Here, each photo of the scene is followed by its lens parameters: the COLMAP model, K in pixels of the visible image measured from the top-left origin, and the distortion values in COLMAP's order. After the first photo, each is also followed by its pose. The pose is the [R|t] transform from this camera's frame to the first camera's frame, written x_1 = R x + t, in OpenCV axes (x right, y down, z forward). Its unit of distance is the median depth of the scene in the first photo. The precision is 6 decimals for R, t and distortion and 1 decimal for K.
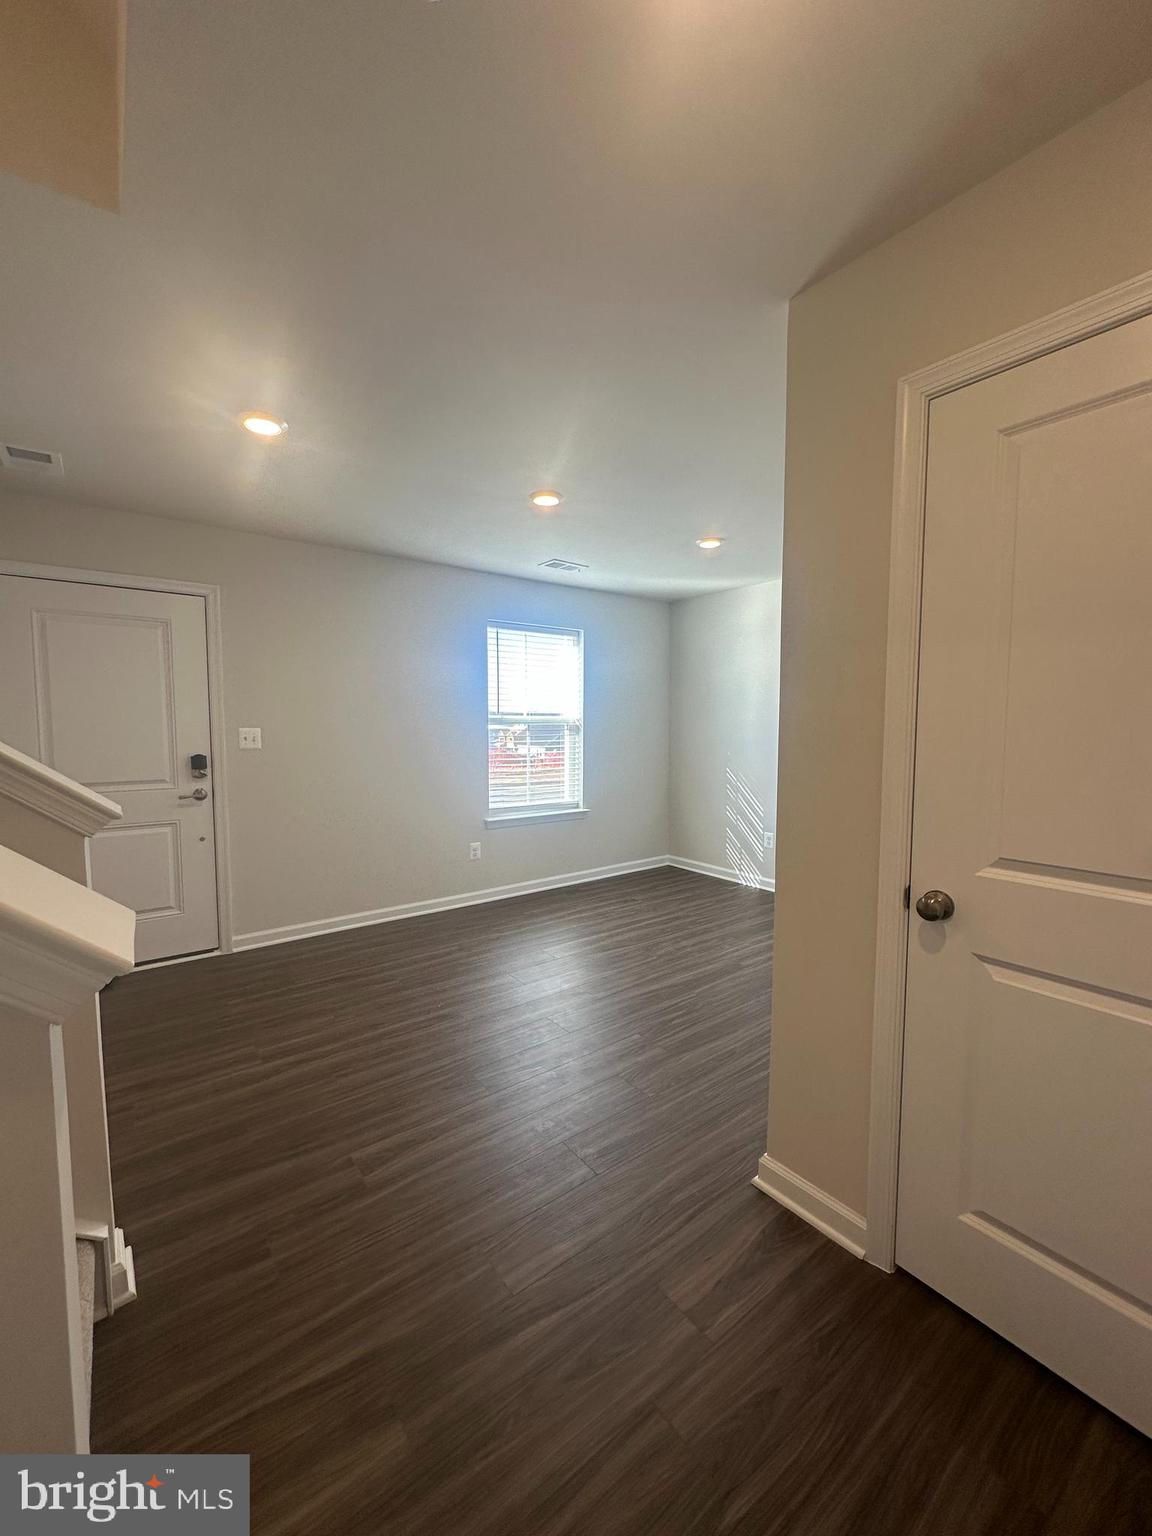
lens RADIAL K [[615.4, 0, 576.9], [0, 615.4, 777.8], [0, 0, 1]] dist [-0.003898, 0.001342]
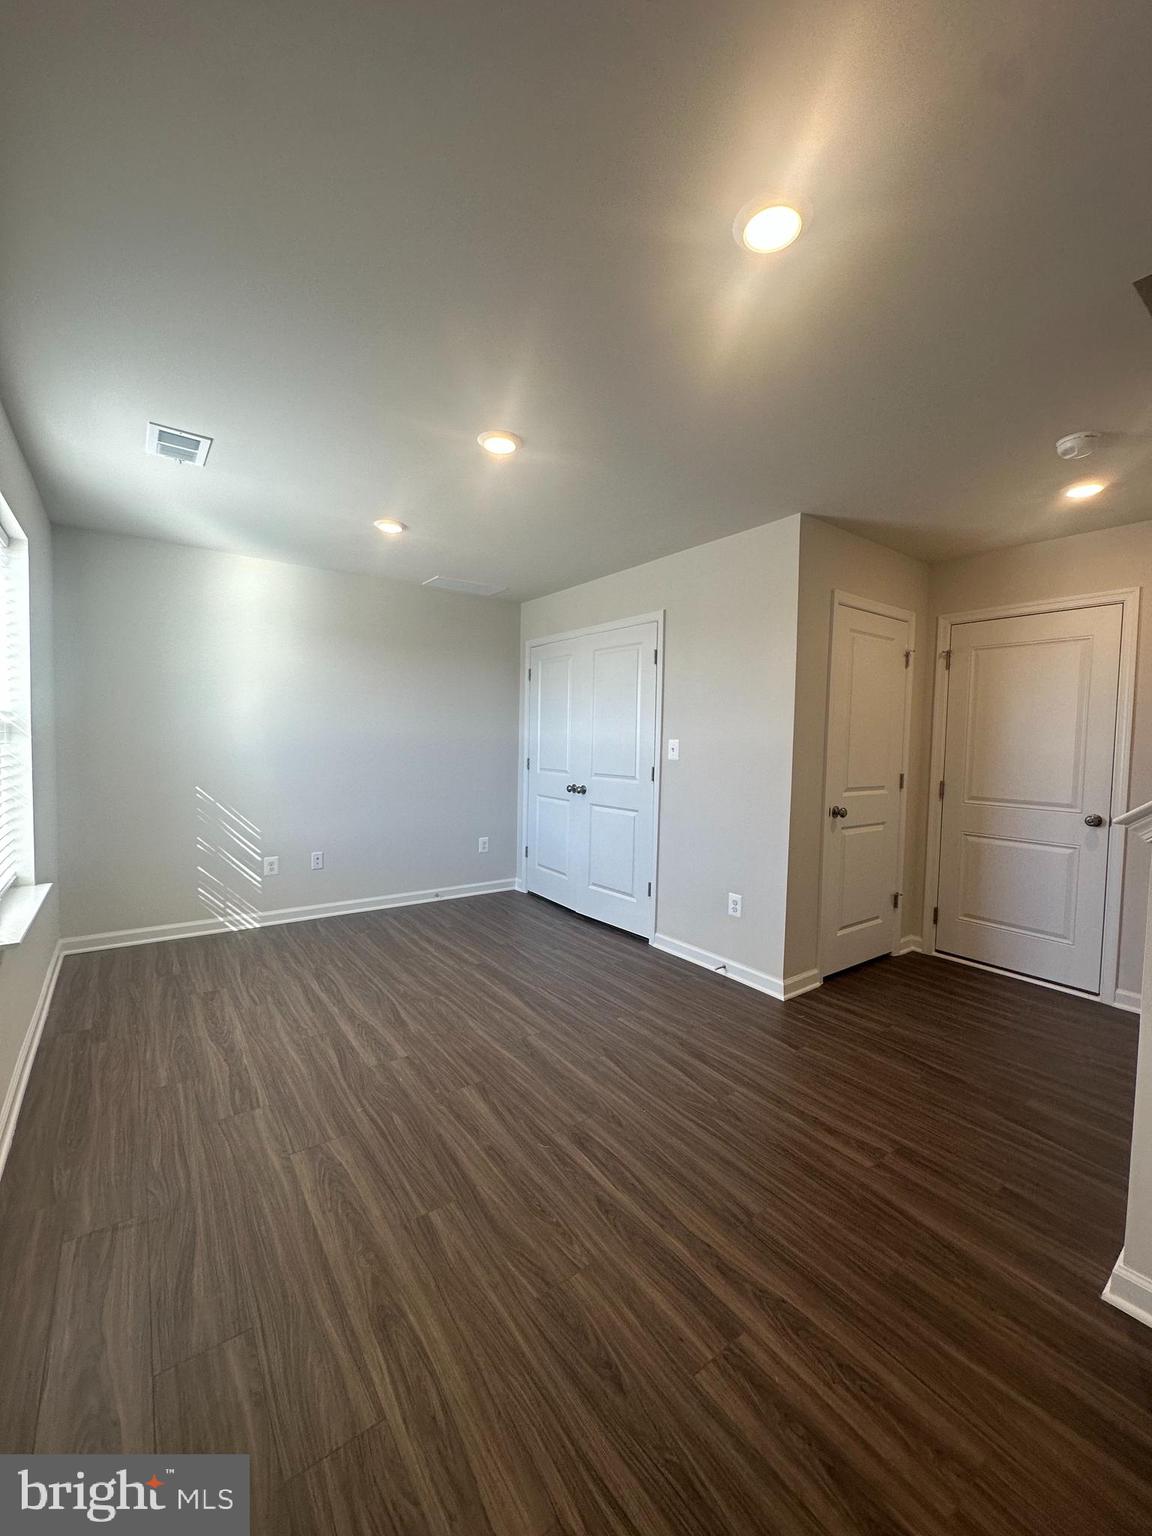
lens RADIAL K [[615.4, 0, 579.0], [0, 615.4, 771.6], [0, 0, 1]] dist [-0.003898, 0.001342]
pose [[0.012982, -0.051416, 0.998593, -0.683025], [0.068747, 0.996360, 0.050407, -0.054175], [-0.997550, 0.067996, 0.016470, 0.722615]]
